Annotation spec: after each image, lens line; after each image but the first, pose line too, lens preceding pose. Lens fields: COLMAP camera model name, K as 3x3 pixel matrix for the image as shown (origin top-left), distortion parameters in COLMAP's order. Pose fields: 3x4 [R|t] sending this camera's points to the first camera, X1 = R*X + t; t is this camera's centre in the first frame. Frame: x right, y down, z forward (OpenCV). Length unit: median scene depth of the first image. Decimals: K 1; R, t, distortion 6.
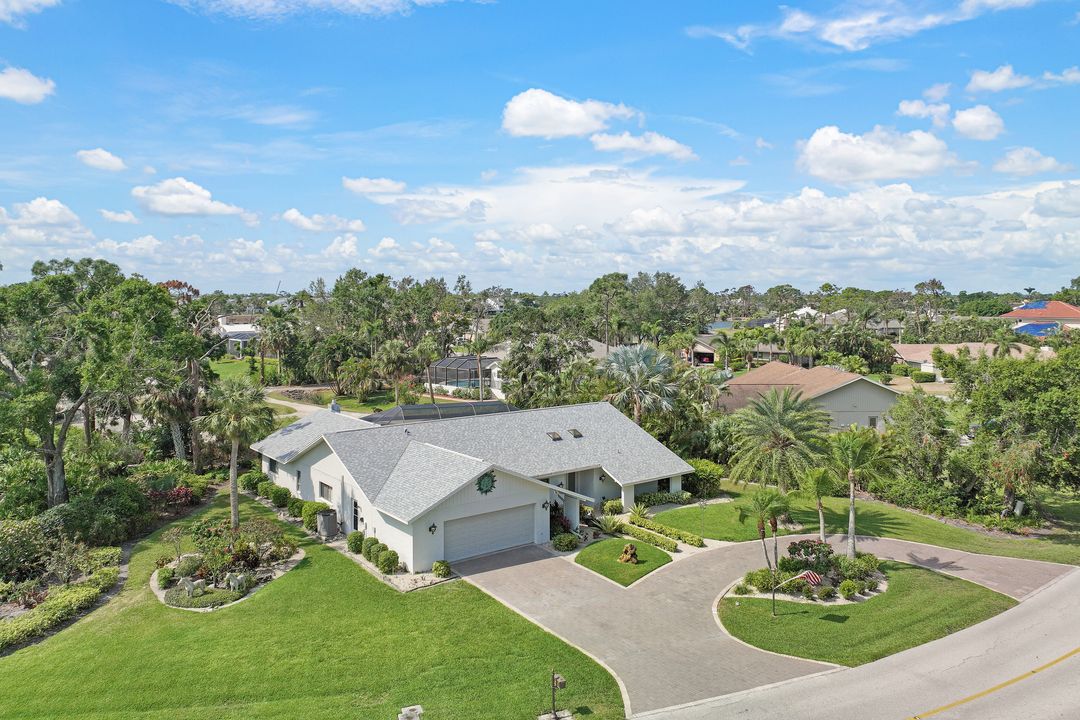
lens RADIAL K [[768.2, 0, 547.9], [0, 768.2, 294.5], [0, 0, 1]] dist [0.000780, 0.001910]
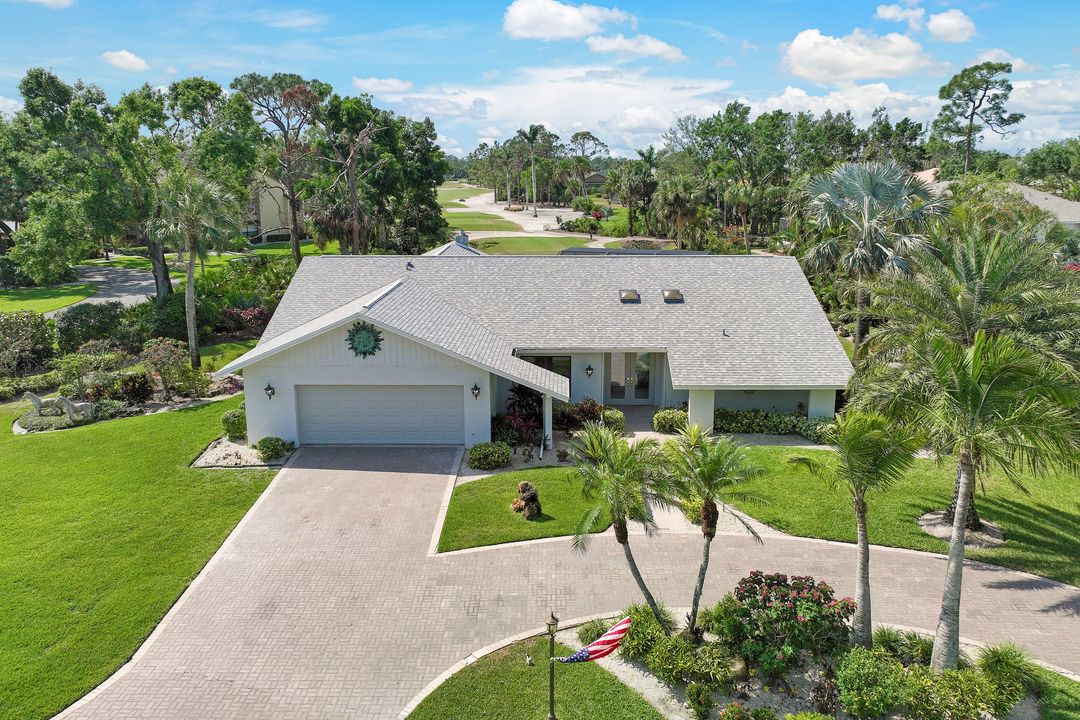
lens RADIAL K [[772.7, 0, 543.3], [0, 772.7, 358.5], [0, 0, 1]] dist [0.006929, 0.004883]
pose [[0.781068, 0.149119, -0.606379, 0.432871], [0.004211, 0.969789, 0.243911, 0.102407], [0.624431, -0.193064, 0.756843, 0.599423]]
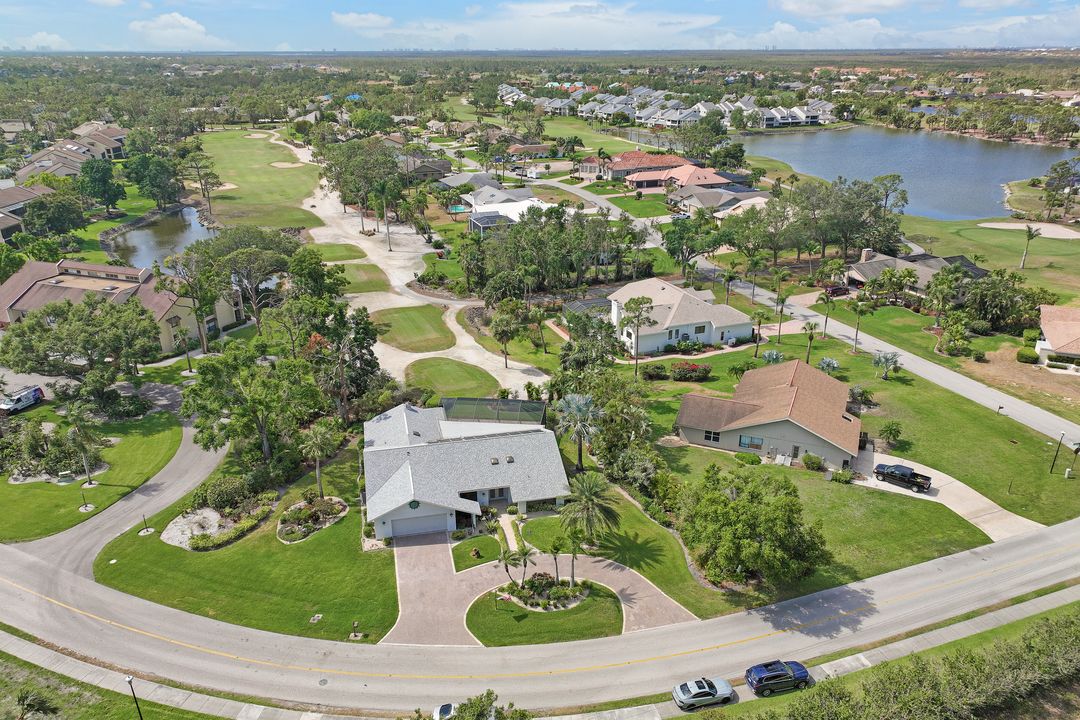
lens RADIAL K [[772.1, 0, 537.9], [0, 772.1, 383.2], [0, 0, 1]] dist [0.005008, 0.010730]
pose [[0.902719, 0.164744, -0.397440, 0.958763], [0.004984, 0.919715, 0.392555, -0.835314], [0.430202, -0.356347, 0.829423, -0.421021]]
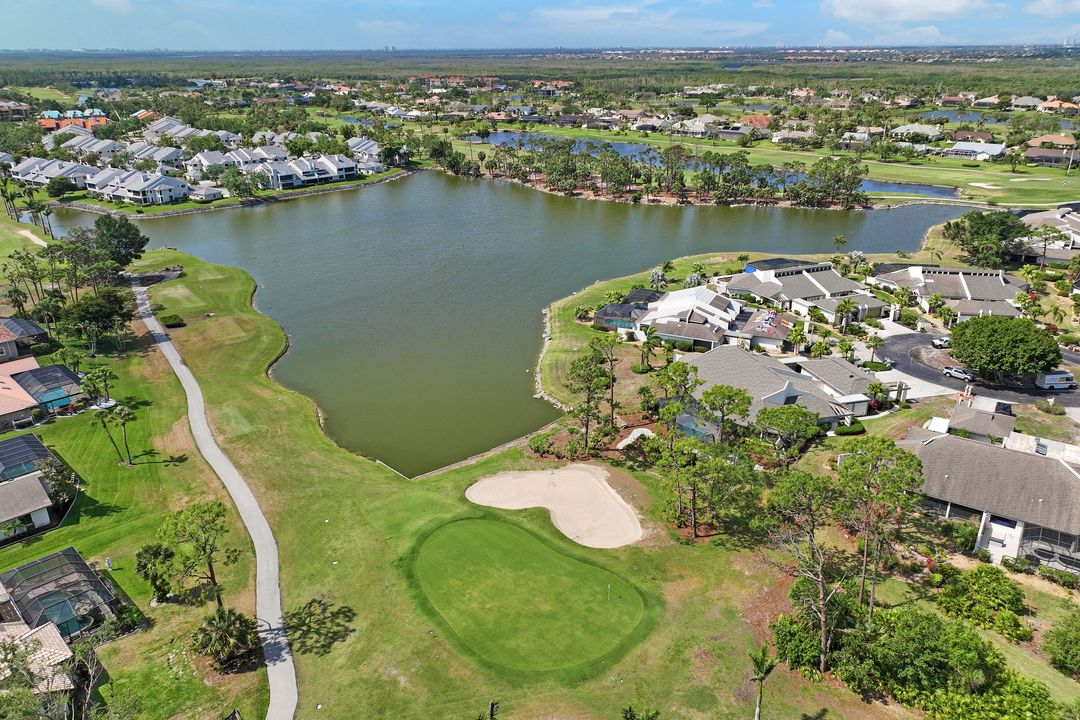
lens RADIAL K [[772.7, 0, 543.3], [0, 772.7, 358.5], [0, 0, 1]] dist [0.006929, 0.004883]
pose [[0.999934, -0.009168, -0.006958, 1.719530], [0.011098, 0.928217, 0.371873, -1.195920], [0.003049, -0.371926, 0.928257, 3.487338]]
